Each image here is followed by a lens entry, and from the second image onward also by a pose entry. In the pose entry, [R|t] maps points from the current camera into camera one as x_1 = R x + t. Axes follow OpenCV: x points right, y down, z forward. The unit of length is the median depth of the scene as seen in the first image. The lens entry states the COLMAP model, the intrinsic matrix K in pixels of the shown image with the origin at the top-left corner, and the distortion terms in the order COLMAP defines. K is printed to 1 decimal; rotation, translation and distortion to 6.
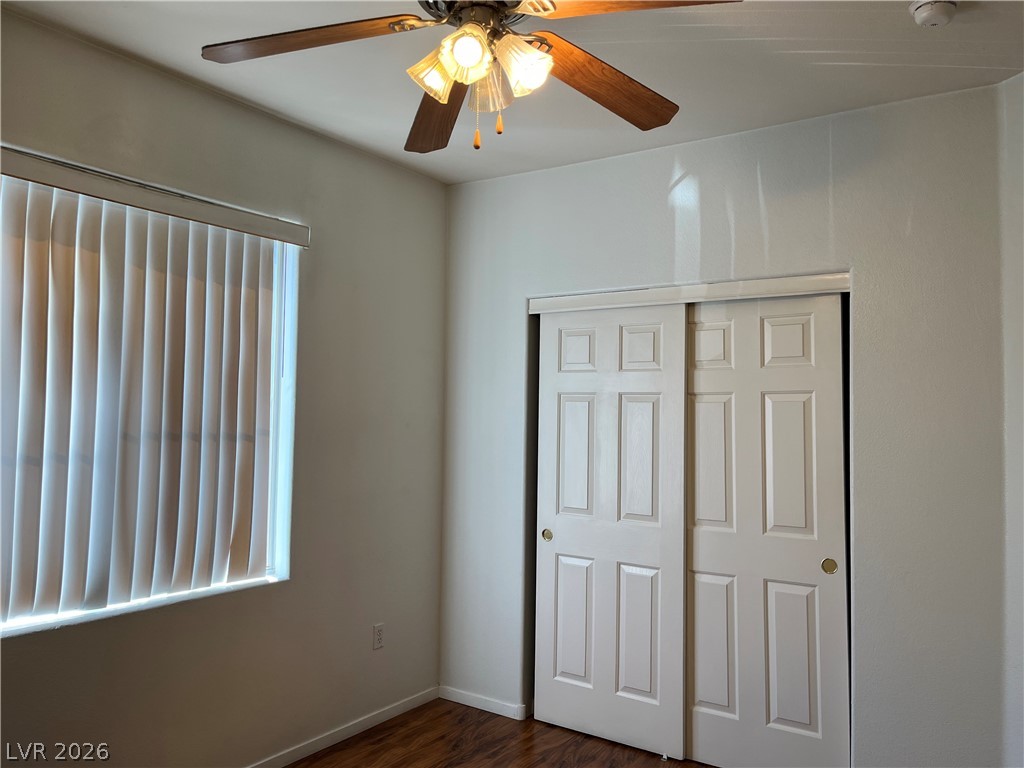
lens RADIAL K [[752.0, 0, 510.7], [0, 752.0, 388.8], [0, 0, 1]] dist [0.074546, -0.081191]
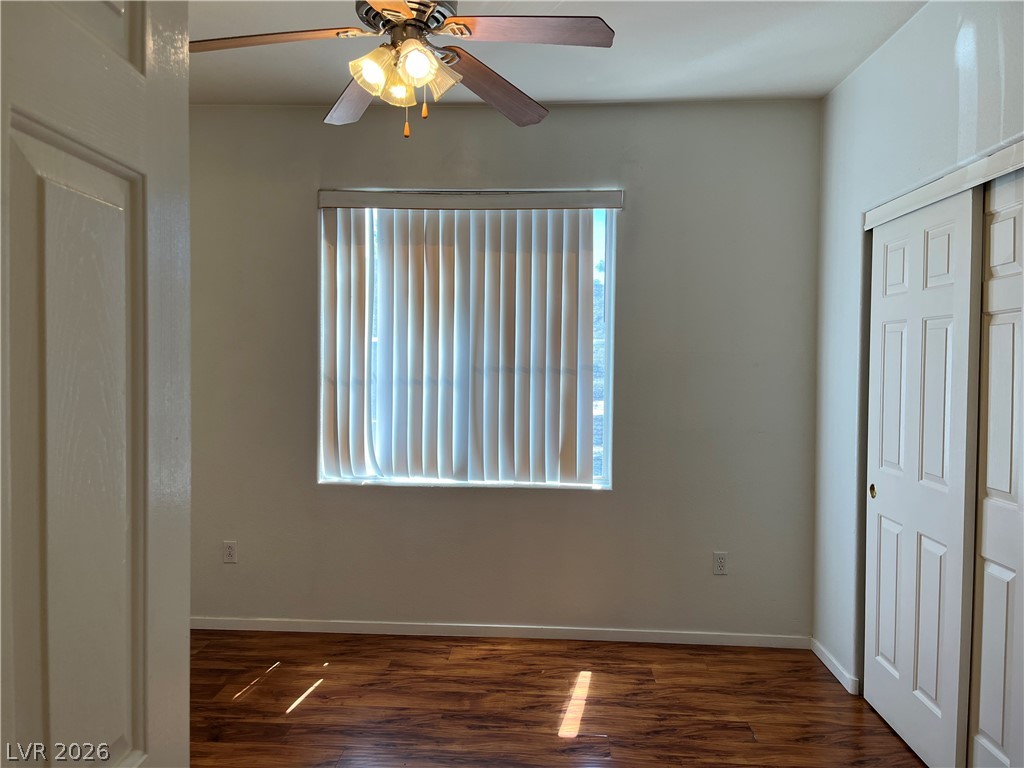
lens RADIAL K [[752.0, 0, 510.7], [0, 752.0, 388.8], [0, 0, 1]] dist [0.074546, -0.081191]
pose [[0.531810, 0.021735, -0.846585, 0.662157], [0.029996, 0.998560, 0.044480, 0.033852], [0.846333, -0.049049, 0.530392, 0.249244]]
